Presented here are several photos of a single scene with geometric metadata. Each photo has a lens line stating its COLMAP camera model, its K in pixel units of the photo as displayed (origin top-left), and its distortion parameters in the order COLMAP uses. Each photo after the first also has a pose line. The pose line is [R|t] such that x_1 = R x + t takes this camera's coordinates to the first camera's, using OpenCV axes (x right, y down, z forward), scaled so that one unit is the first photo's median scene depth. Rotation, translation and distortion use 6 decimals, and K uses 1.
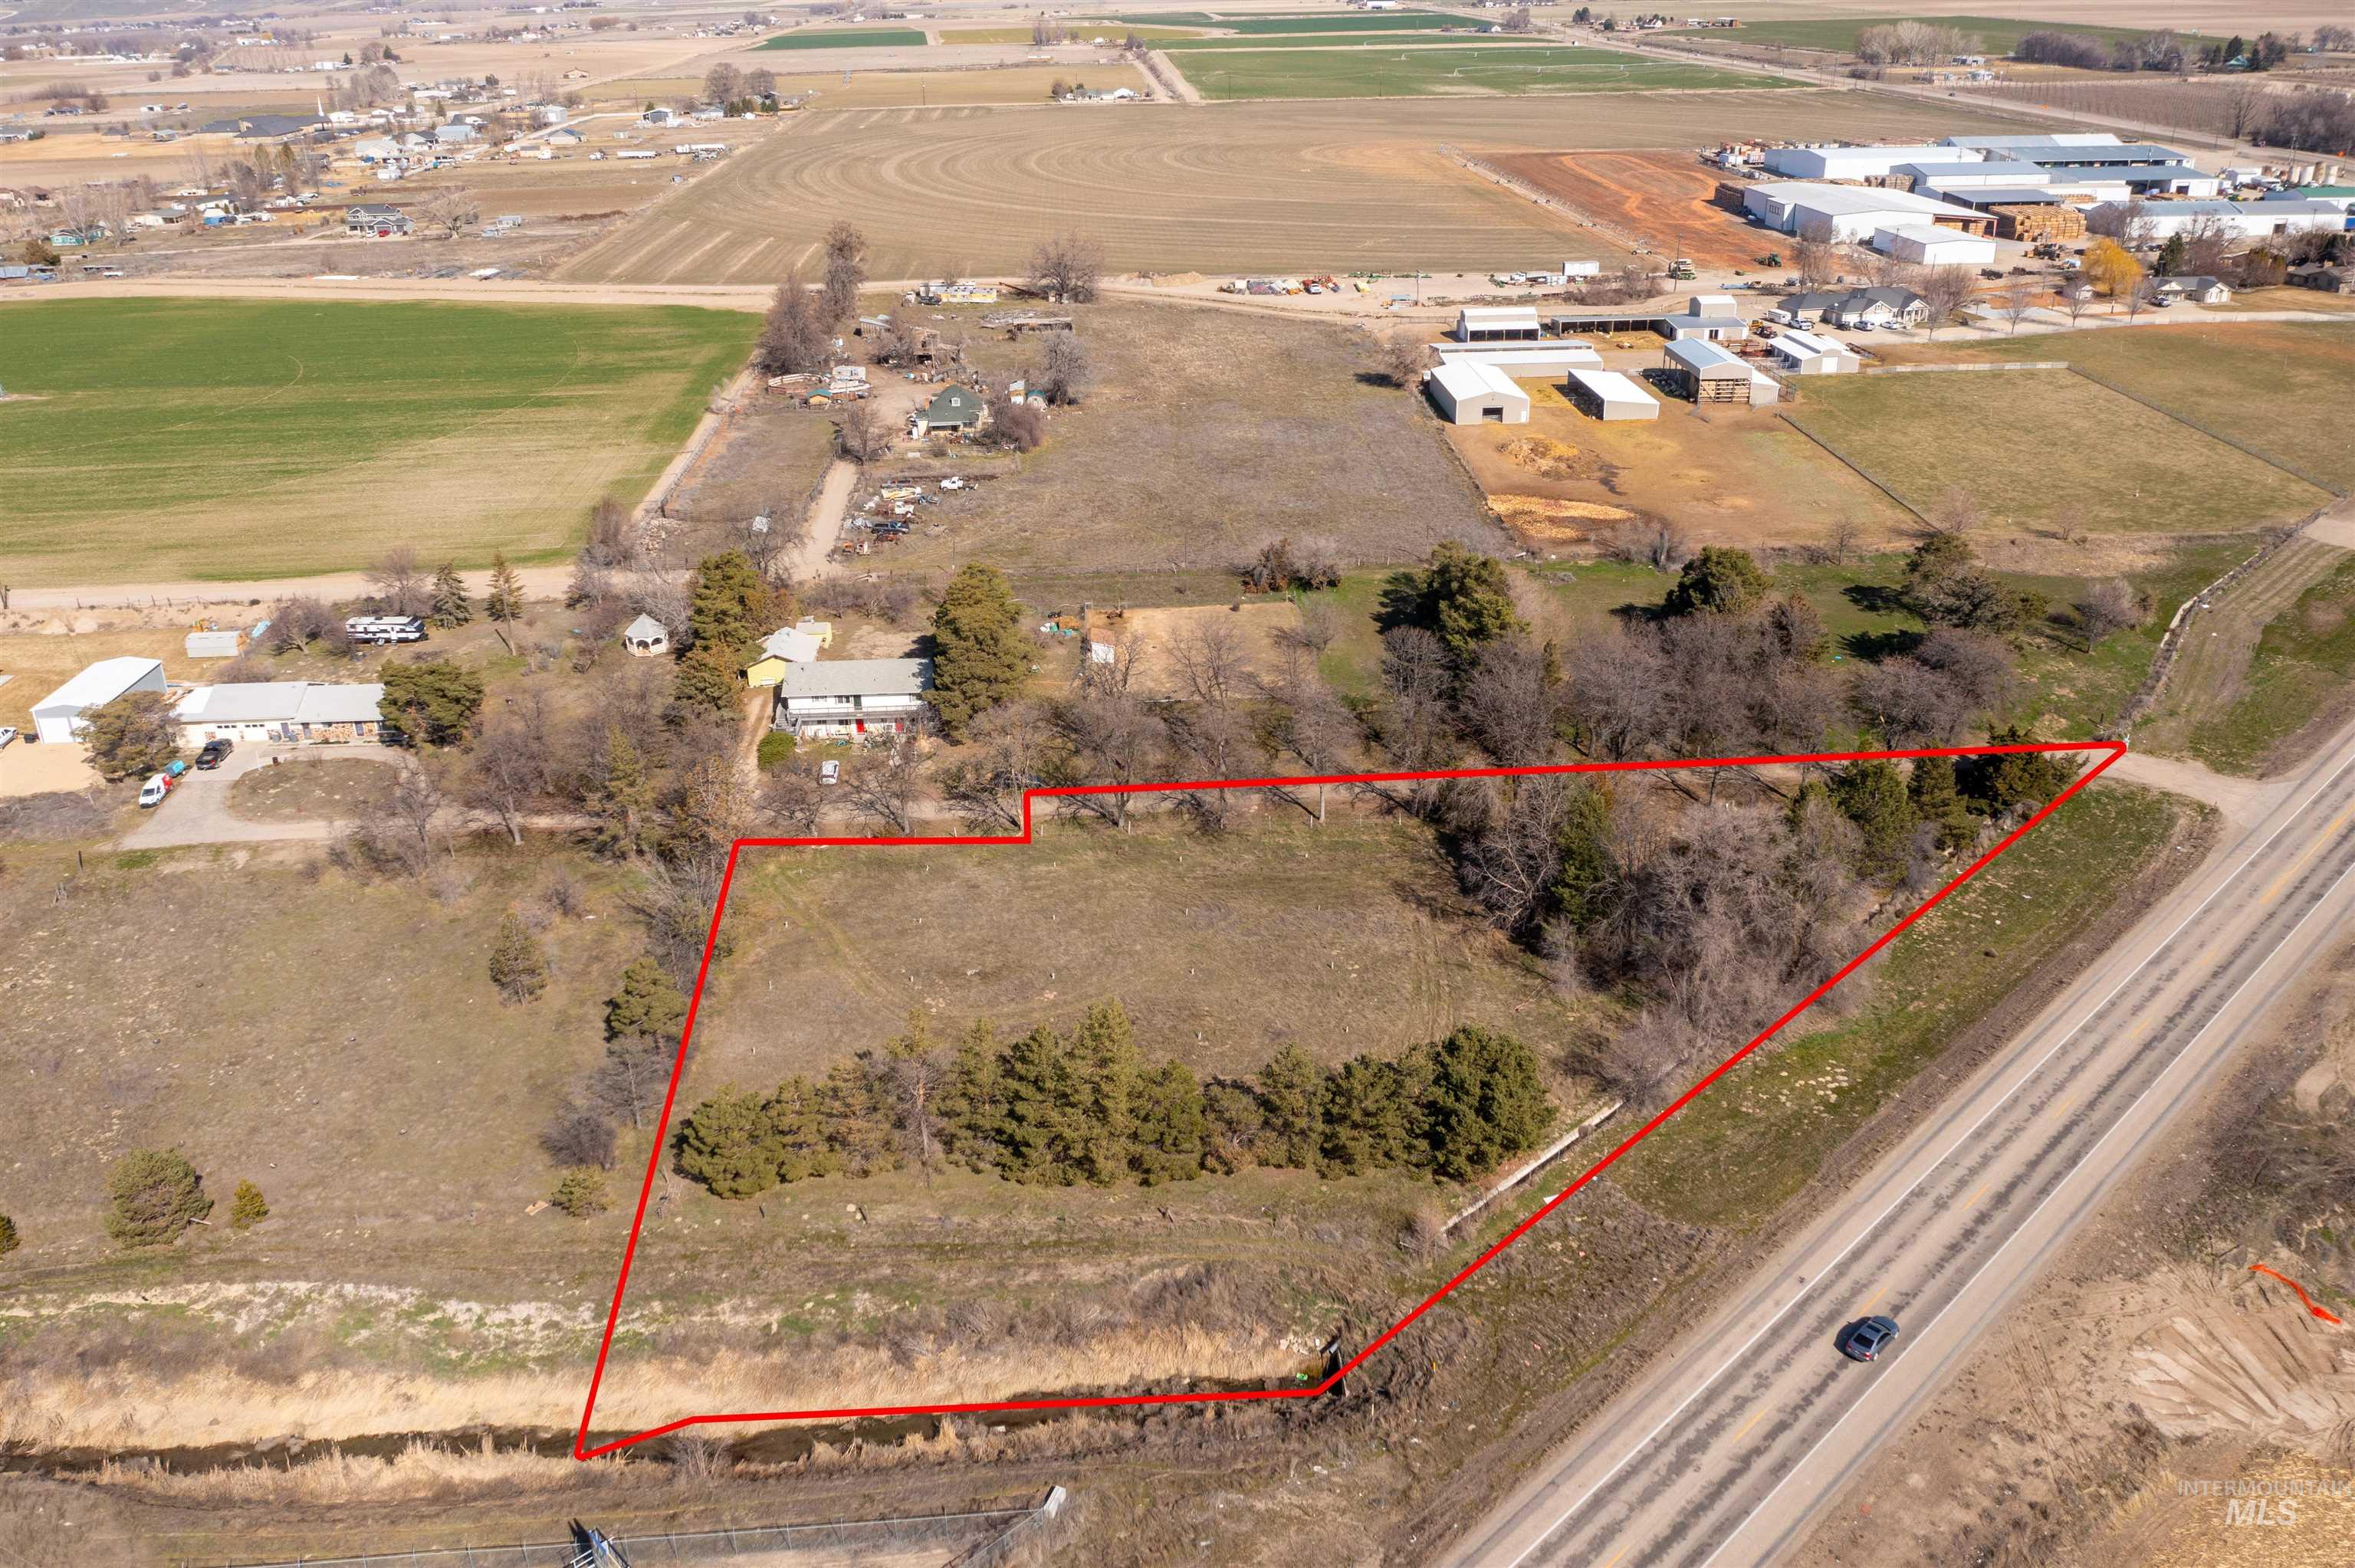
lens RADIAL K [[1843.3, 0, 1177.5], [0, 1843.3, 784.0], [0, 0, 1]] dist [-0.028307, 0.001909]
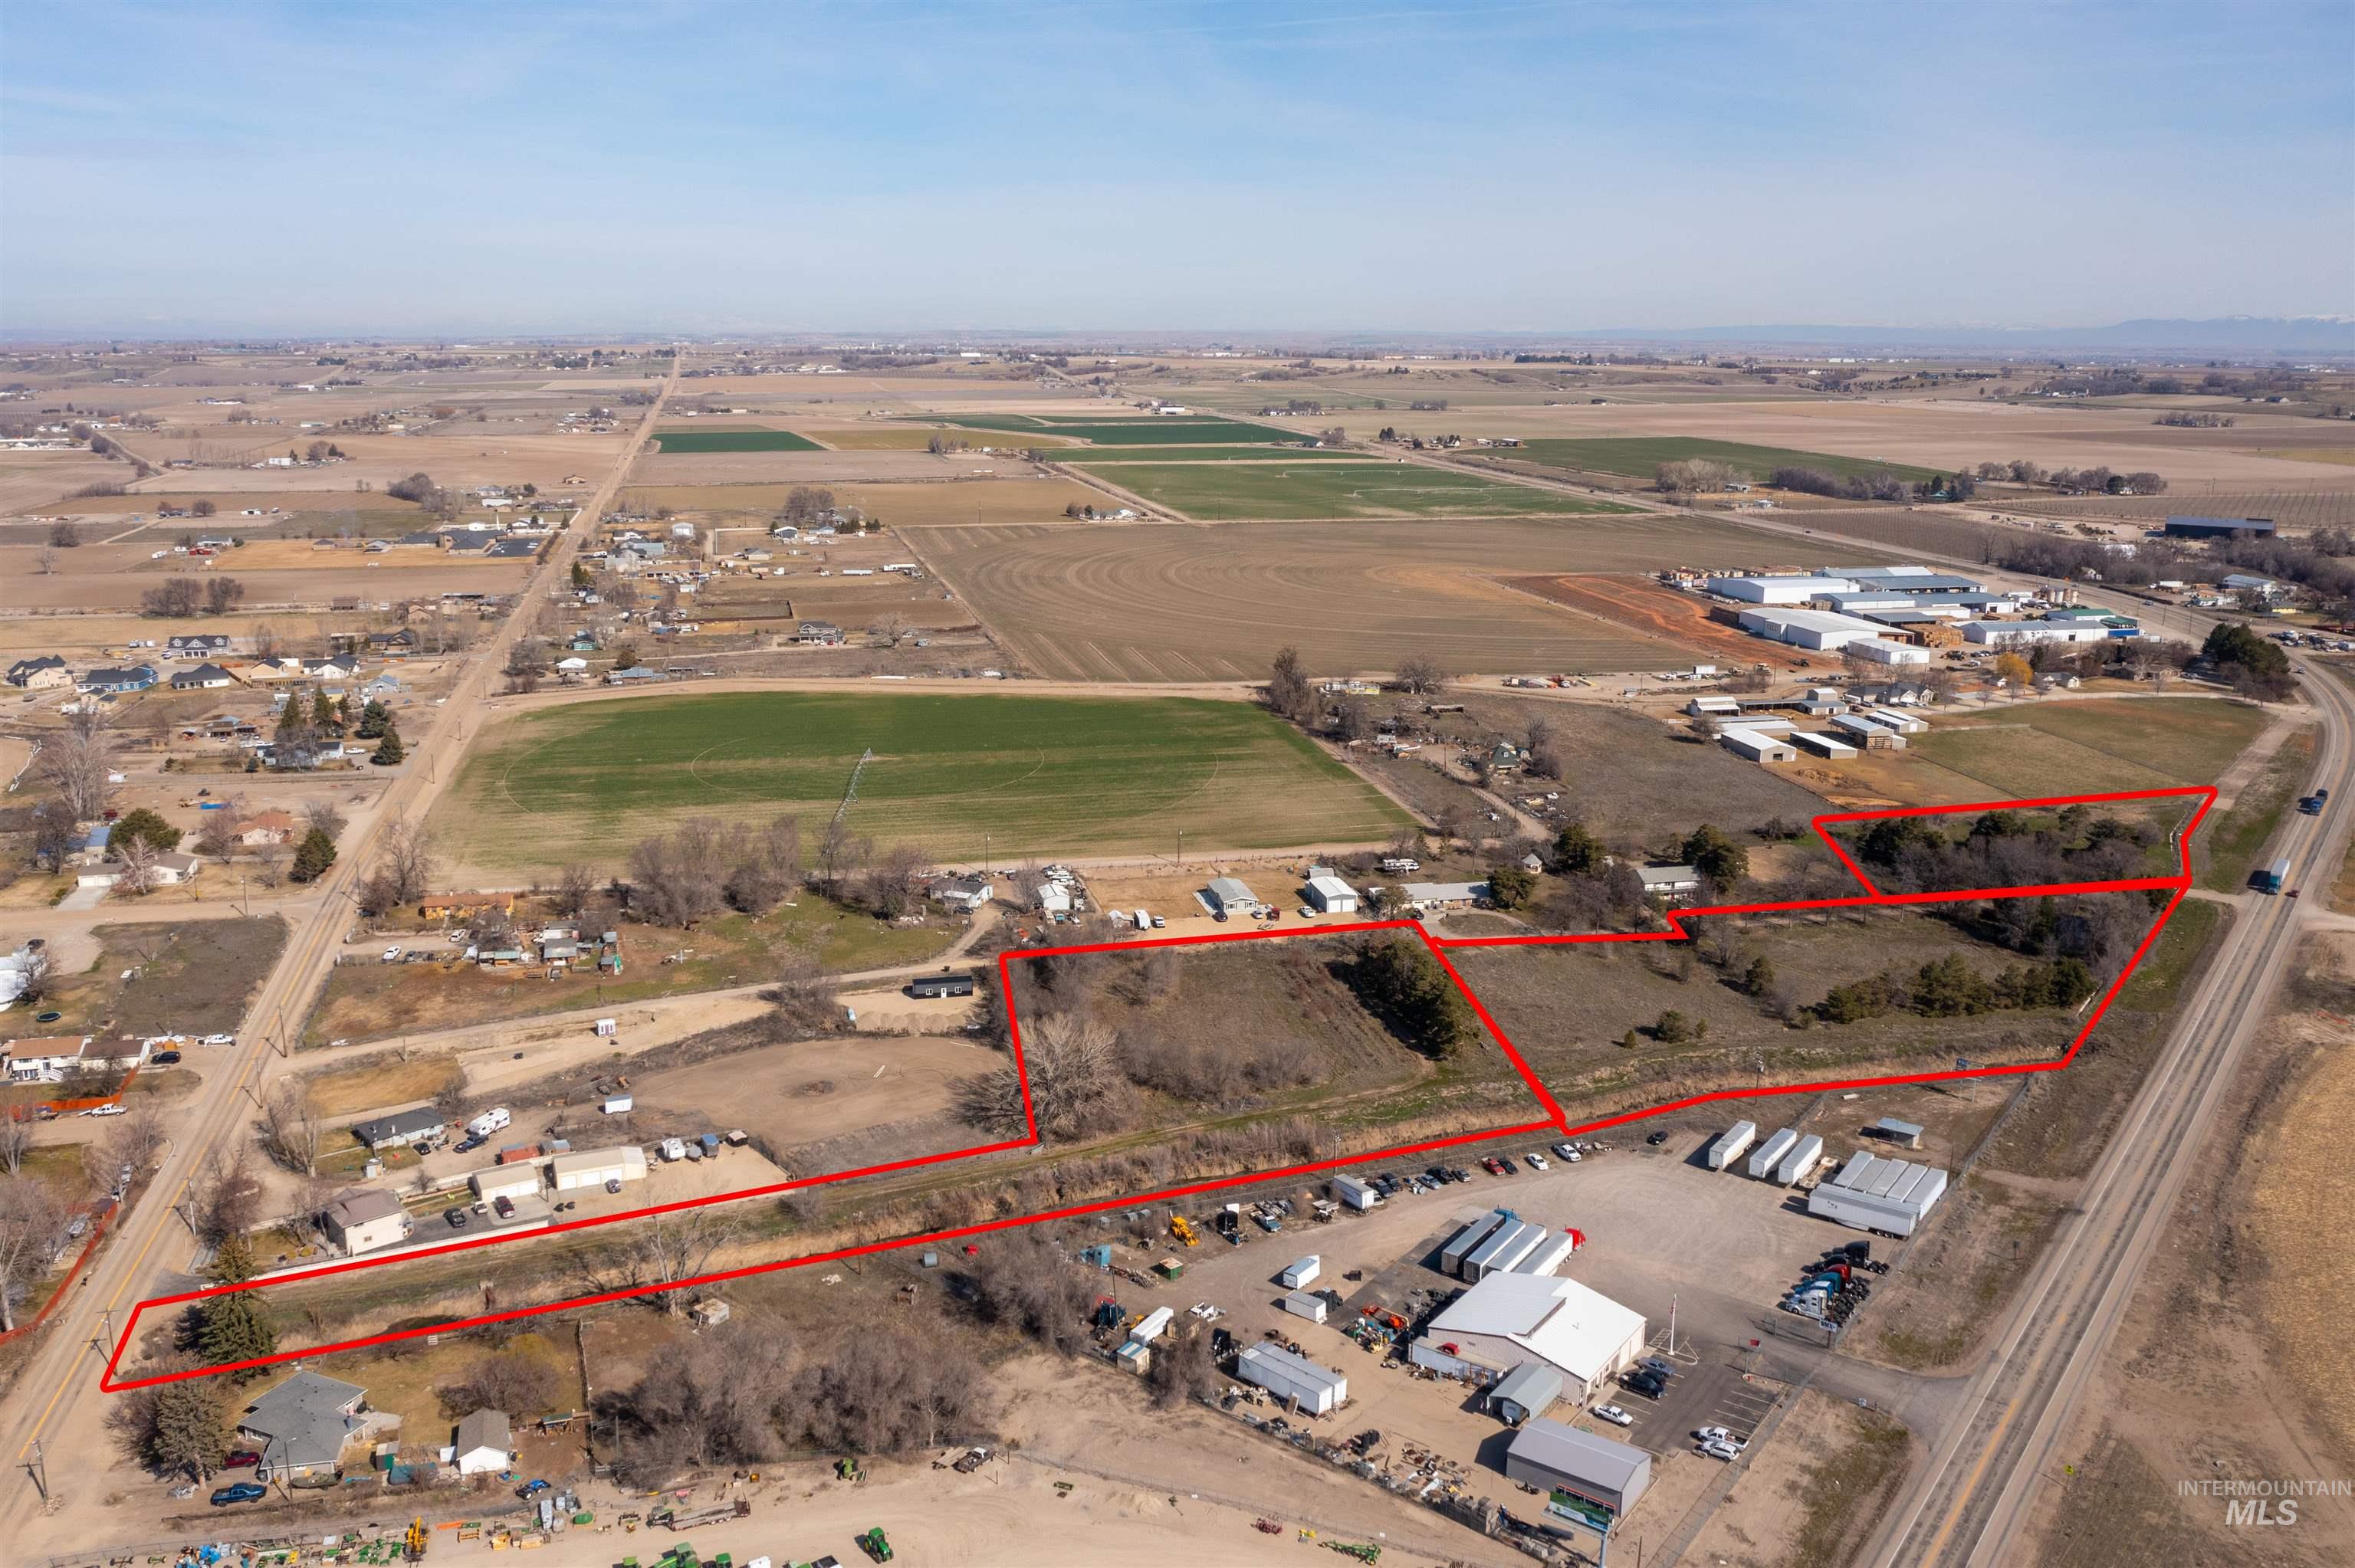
lens RADIAL K [[1903.8, 0, 1177.5], [0, 1903.8, 784.0], [0, 0, 1]] dist [-0.032254, 0.007416]
pose [[0.984311, -0.017322, 0.175592, -0.564790], [0.050126, 0.981618, -0.184154, 0.111006], [-0.169174, 0.190066, 0.967086, -0.557529]]
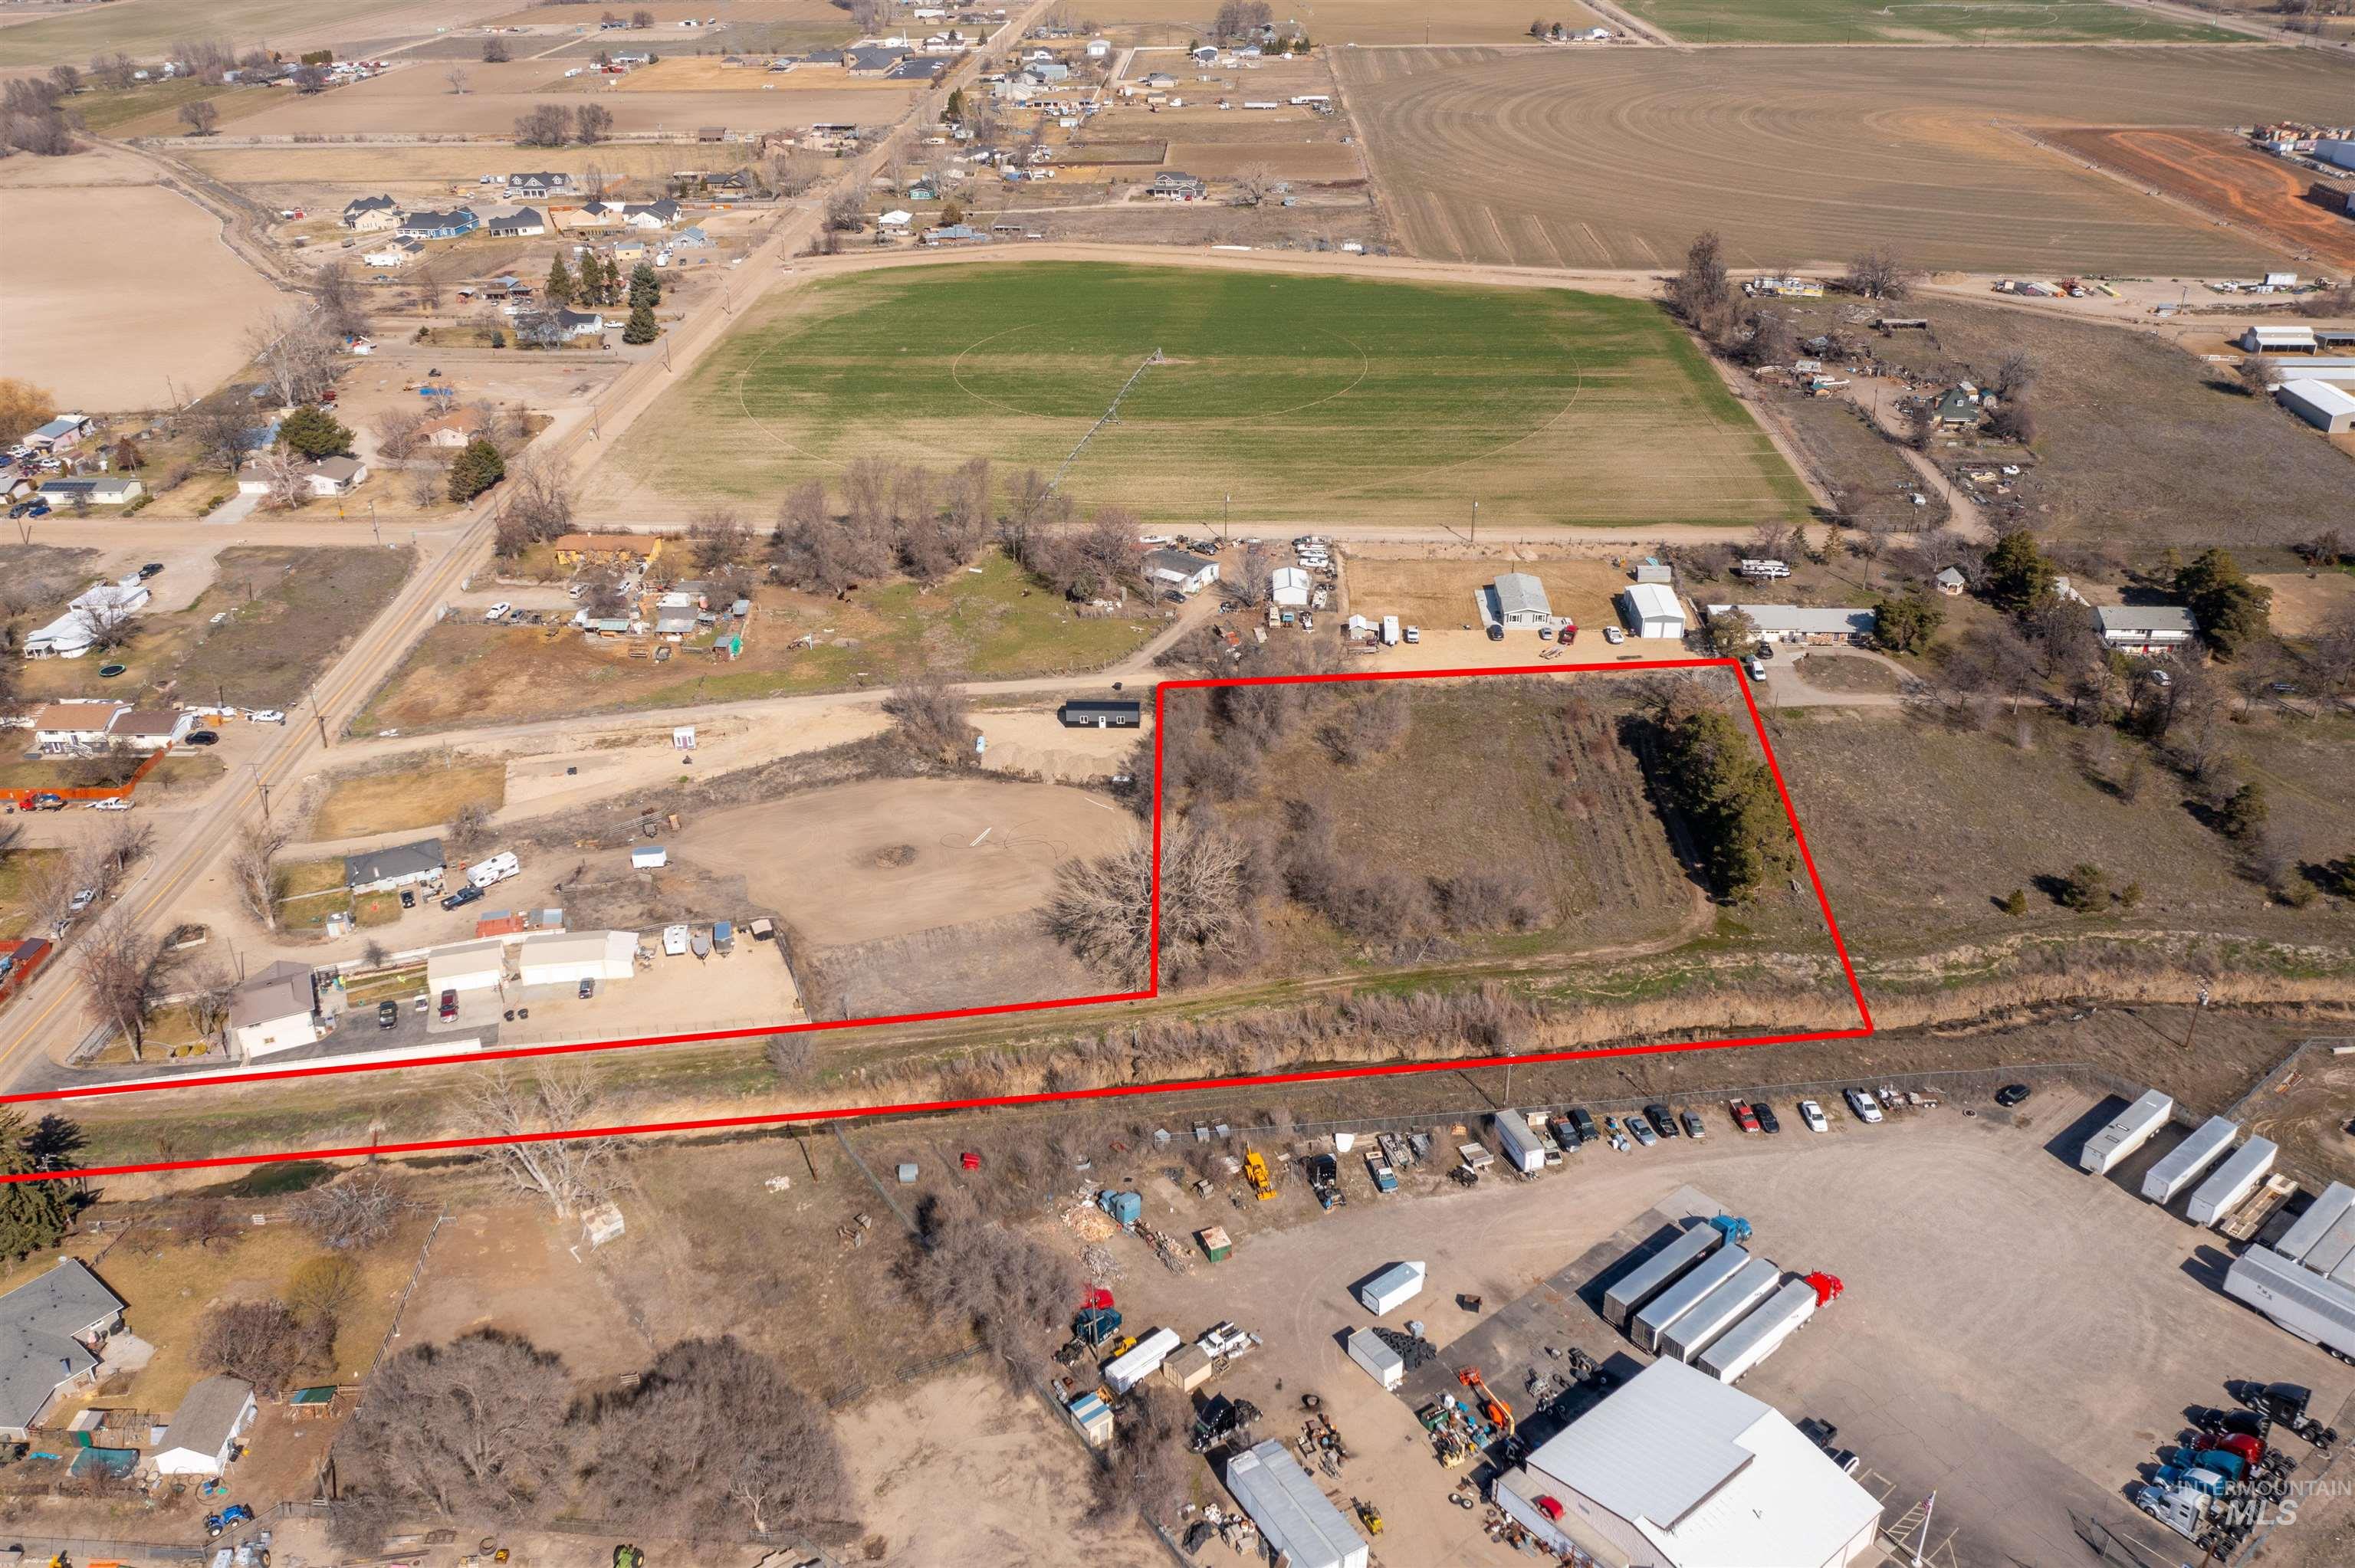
lens RADIAL K [[1843.3, 0, 1177.5], [0, 1843.3, 784.0], [0, 0, 1]] dist [-0.028307, 0.001909]
pose [[0.995641, 0.047369, -0.080348, -0.426032], [-0.041858, 0.996743, 0.068936, 0.005752], [0.083352, -0.065272, 0.994380, -0.320633]]
